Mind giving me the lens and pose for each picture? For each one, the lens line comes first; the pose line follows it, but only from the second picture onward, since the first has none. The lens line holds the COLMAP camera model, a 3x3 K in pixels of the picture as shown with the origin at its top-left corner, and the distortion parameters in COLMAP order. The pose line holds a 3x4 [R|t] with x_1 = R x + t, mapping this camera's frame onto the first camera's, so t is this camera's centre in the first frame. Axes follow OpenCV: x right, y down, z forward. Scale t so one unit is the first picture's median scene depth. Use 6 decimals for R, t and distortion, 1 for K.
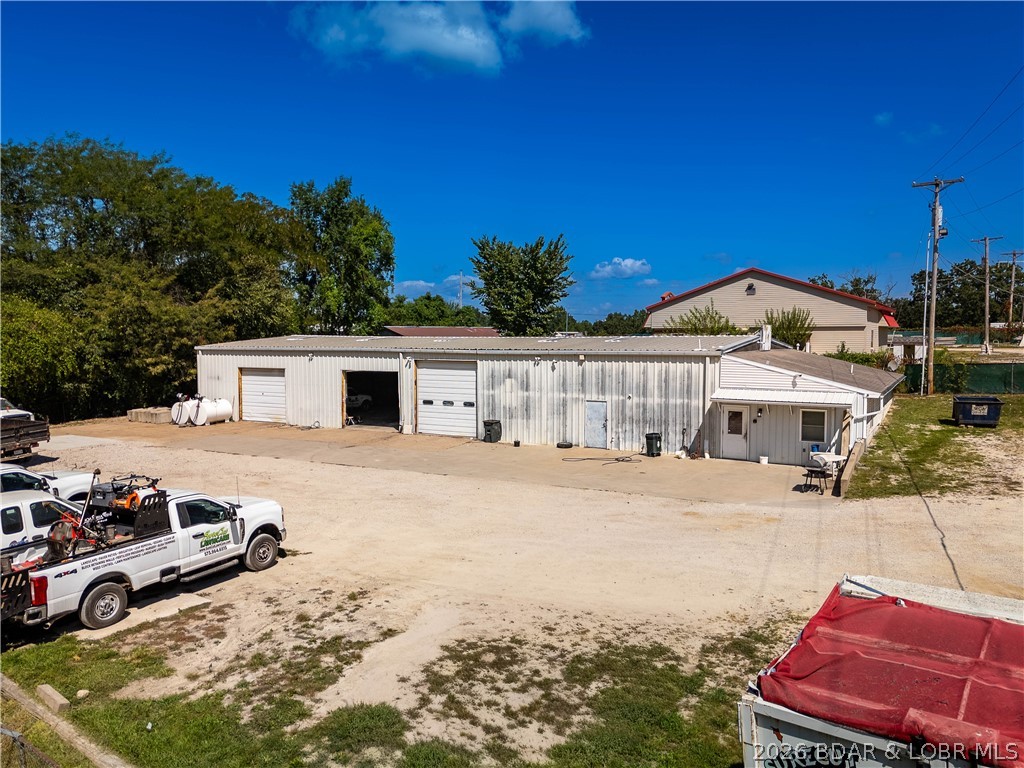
lens RADIAL K [[746.1, 0, 512.0], [0, 746.1, 384.0], [0, 0, 1]] dist [0.076289, -0.088764]
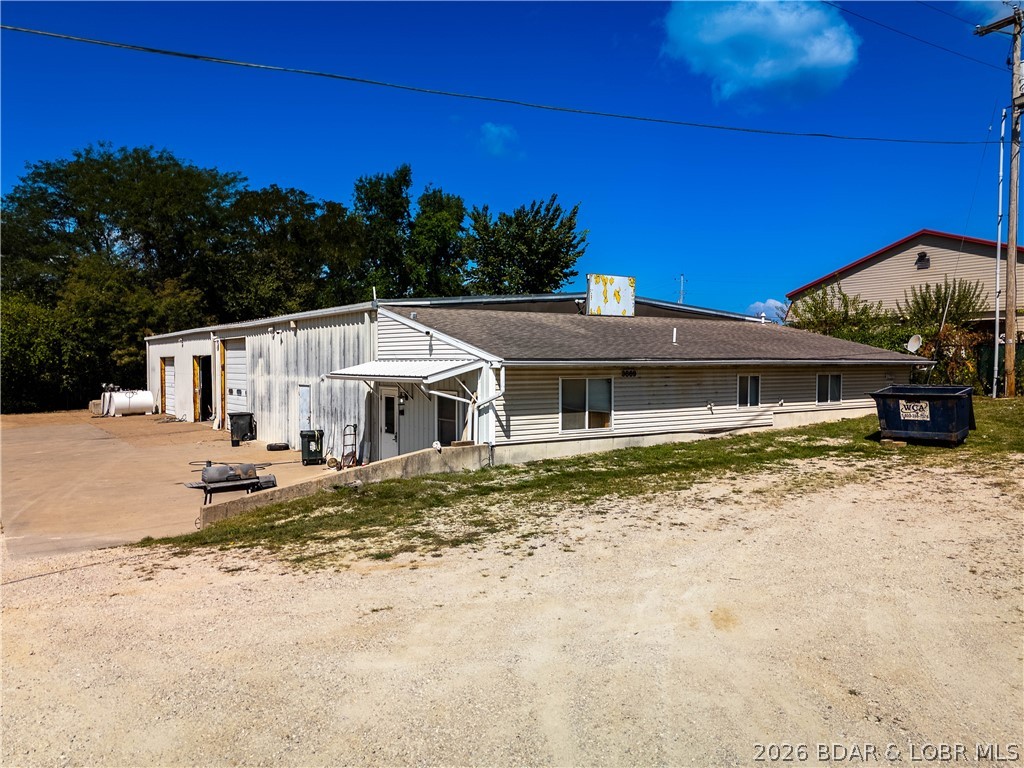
lens RADIAL K [[751.0, 0, 523.2], [0, 751.0, 384.7], [0, 0, 1]] dist [0.012702, 0.002531]
pose [[0.905610, 0.008478, -0.424026, 0.562275], [-0.021445, 0.999437, -0.025817, 0.033792], [0.423569, 0.032474, 0.905282, 0.412218]]
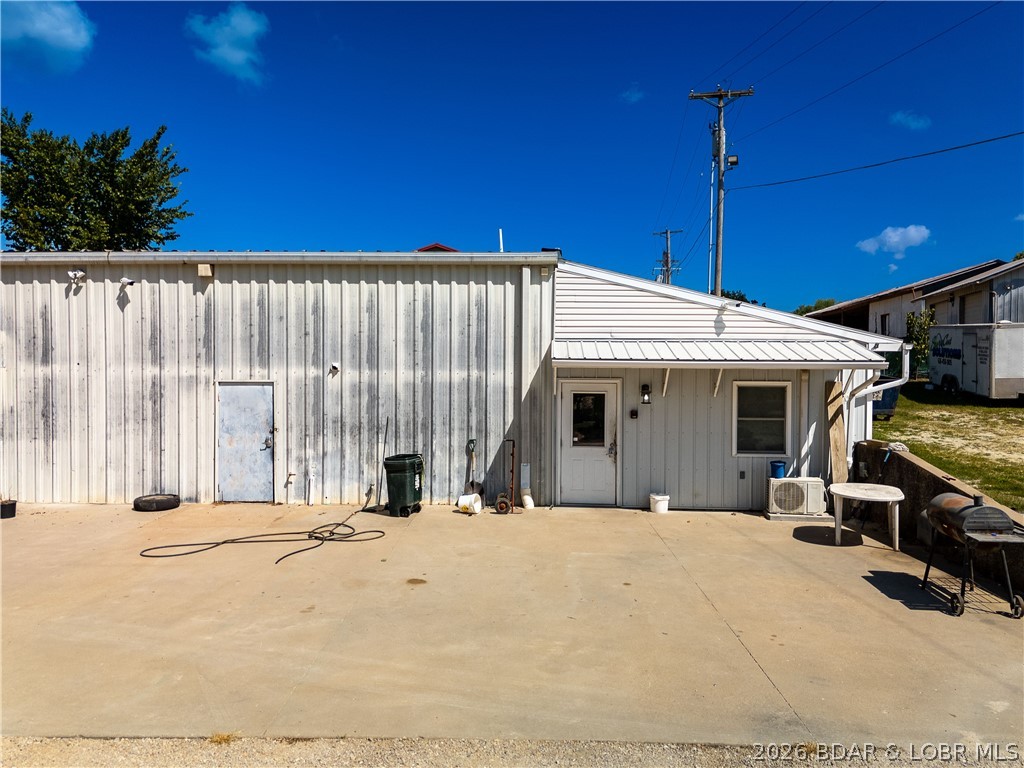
lens RADIAL K [[746.1, 0, 512.0], [0, 746.1, 384.0], [0, 0, 1]] dist [0.076289, -0.088764]
pose [[0.887413, -0.009661, 0.460874, 0.050960], [0.025406, 0.999286, -0.027971, 0.035503], [-0.460275, 0.036530, 0.887025, 0.544473]]
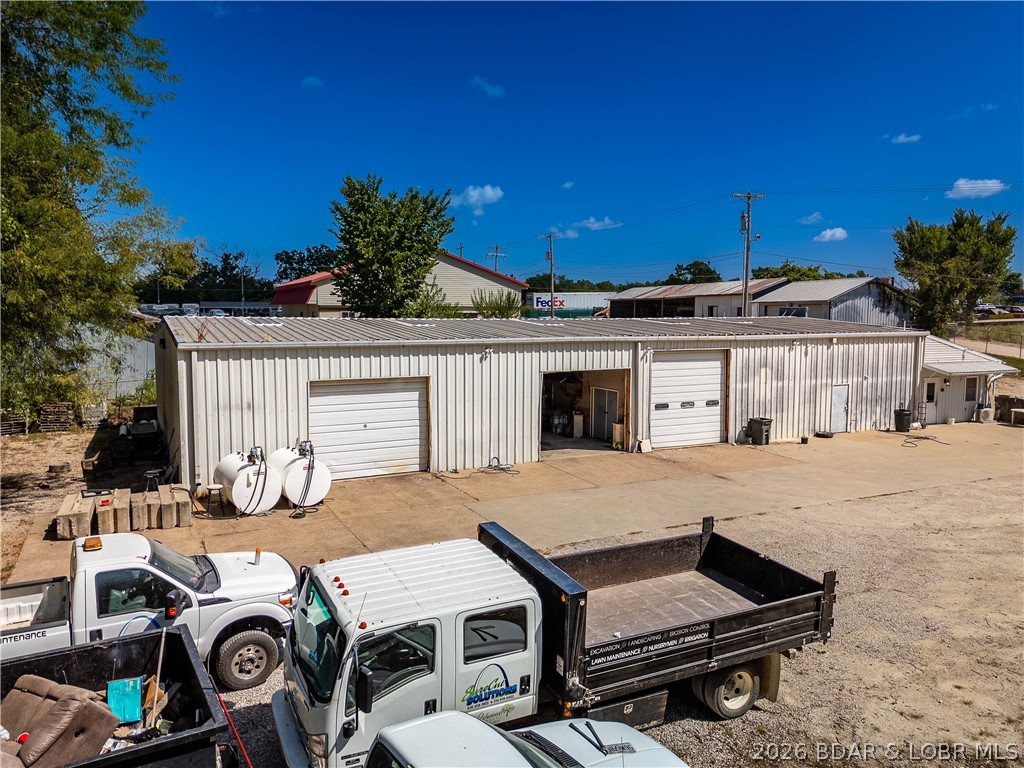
lens RADIAL K [[746.1, 0, 512.0], [0, 746.1, 384.0], [0, 0, 1]] dist [0.076289, -0.088764]
pose [[0.569834, -0.074417, 0.818383, -0.874545], [0.051675, 0.997165, 0.054693, -0.050894], [-0.820133, 0.011124, 0.572064, 0.733848]]
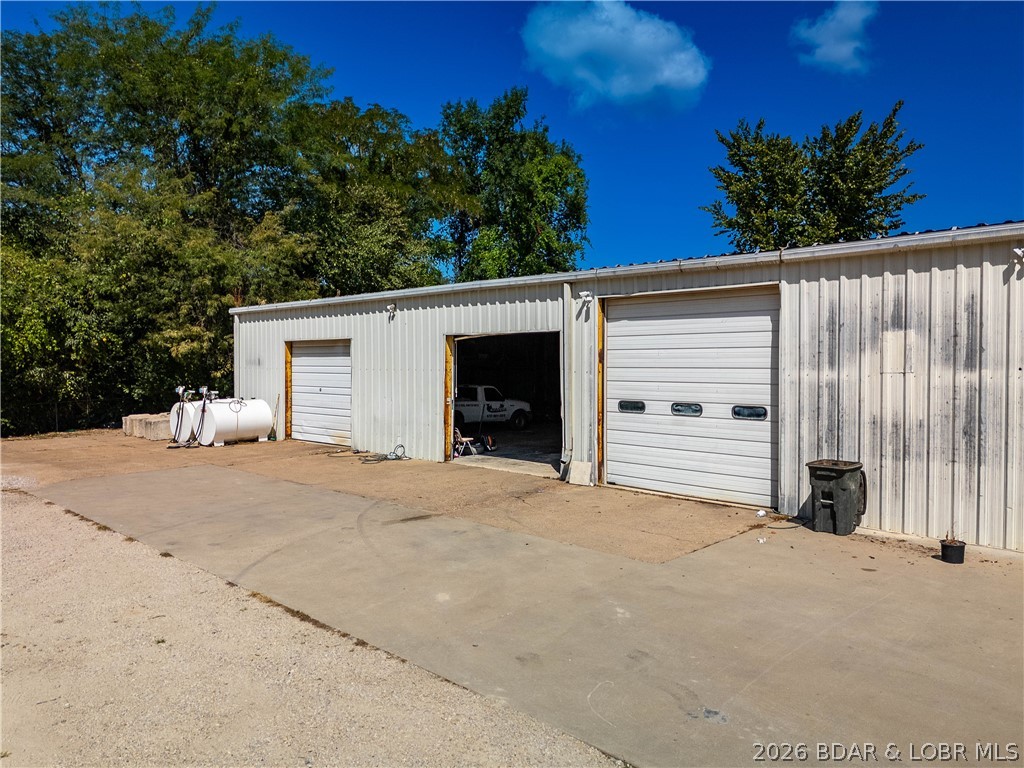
lens RADIAL K [[751.2, 0, 501.1], [0, 751.2, 374.6], [0, 0, 1]] dist [0.051544, -0.003692]
pose [[0.959105, 0.008295, -0.282929, -0.071366], [-0.022267, 0.998684, -0.046203, 0.029580], [0.282173, 0.050613, 0.958027, 0.641853]]
